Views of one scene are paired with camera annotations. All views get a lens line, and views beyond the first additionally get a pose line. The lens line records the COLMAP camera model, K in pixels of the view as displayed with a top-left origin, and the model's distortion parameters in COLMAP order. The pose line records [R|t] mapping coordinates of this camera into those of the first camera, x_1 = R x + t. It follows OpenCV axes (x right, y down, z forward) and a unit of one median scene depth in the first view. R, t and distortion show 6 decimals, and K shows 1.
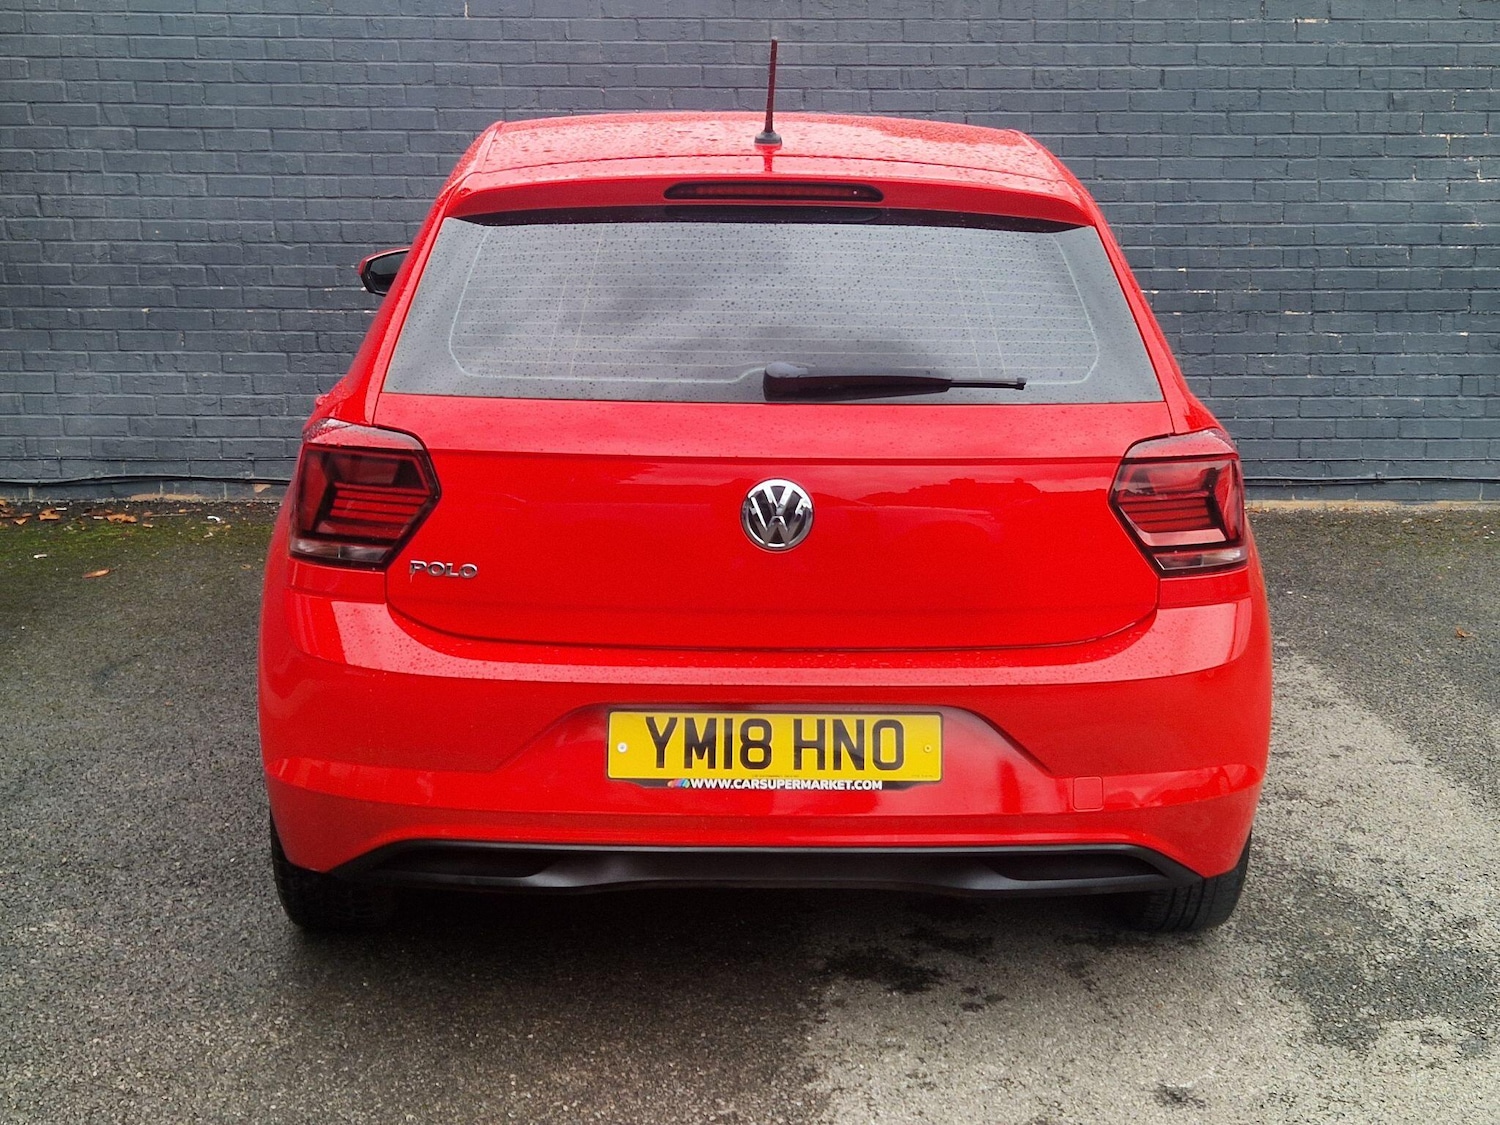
lens RADIAL K [[2368.5, 0, 765.7], [0, 2368.5, 515.3], [0, 0, 1]] dist [0.086588, 0.000000]
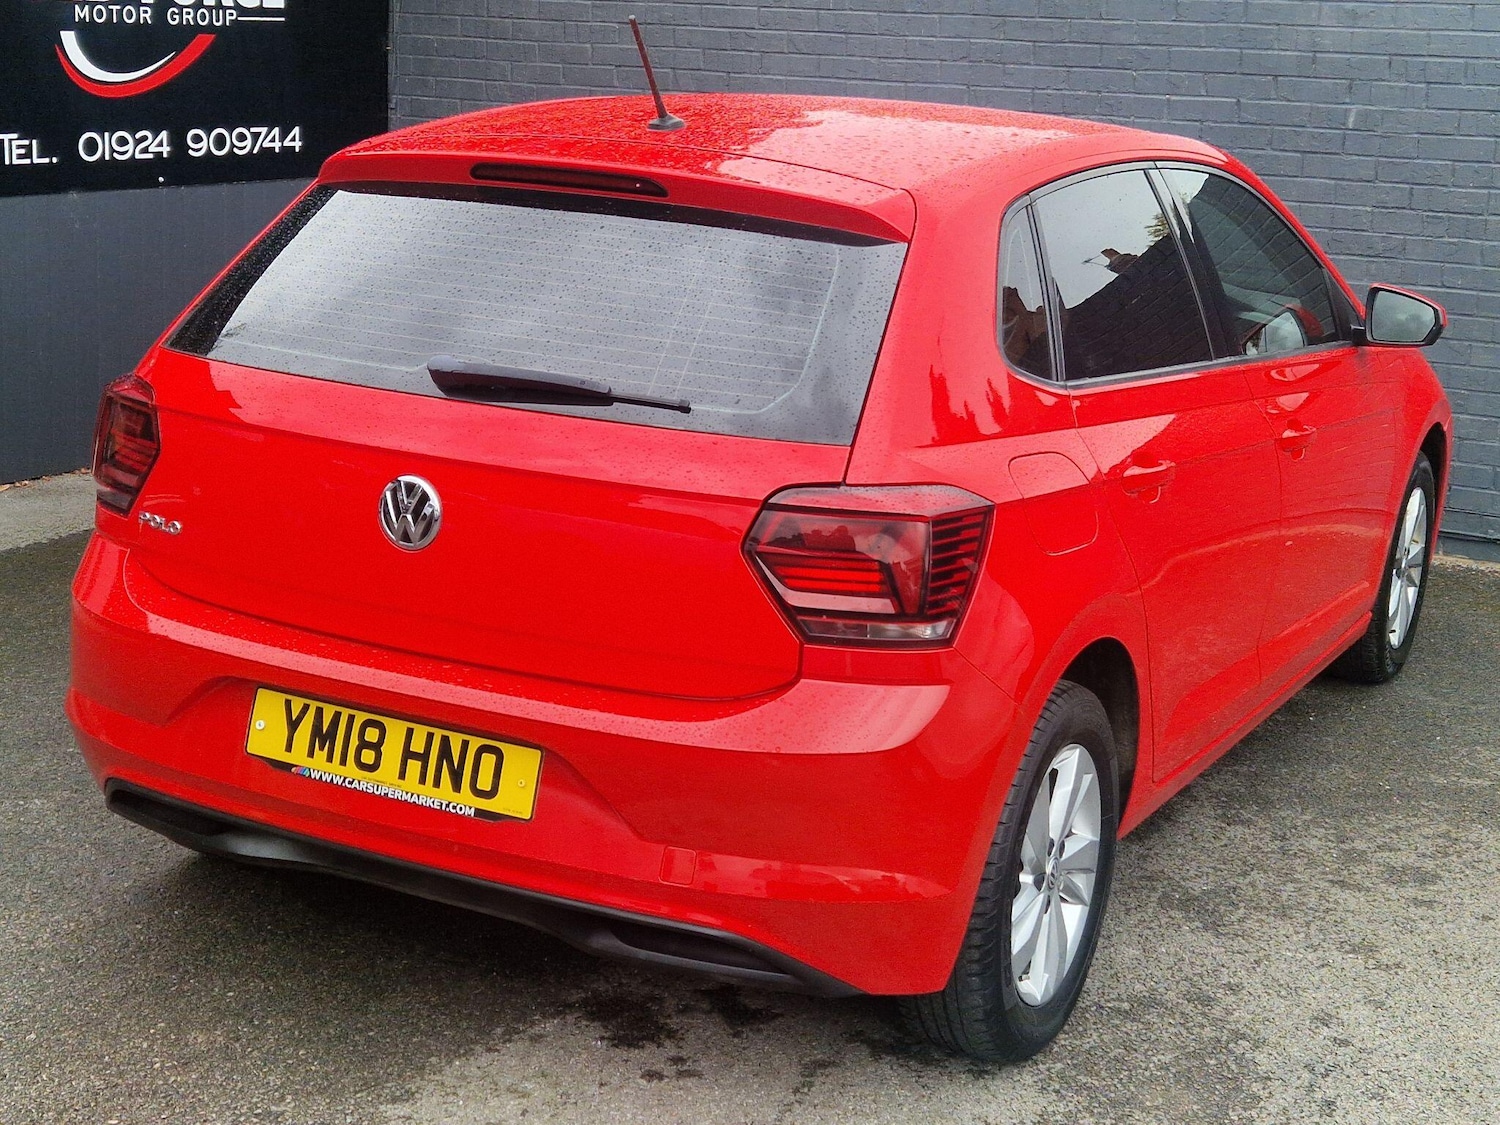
lens RADIAL K [[2368.5, 0, 723.4], [0, 2368.5, 520.2], [0, 0, 1]] dist [0.086588, 0.000000]
pose [[0.866529, 0.133913, -0.480827, 0.567116], [-0.127712, 0.990754, 0.045774, -0.056423], [0.482511, 0.021742, 0.875620, 0.217928]]
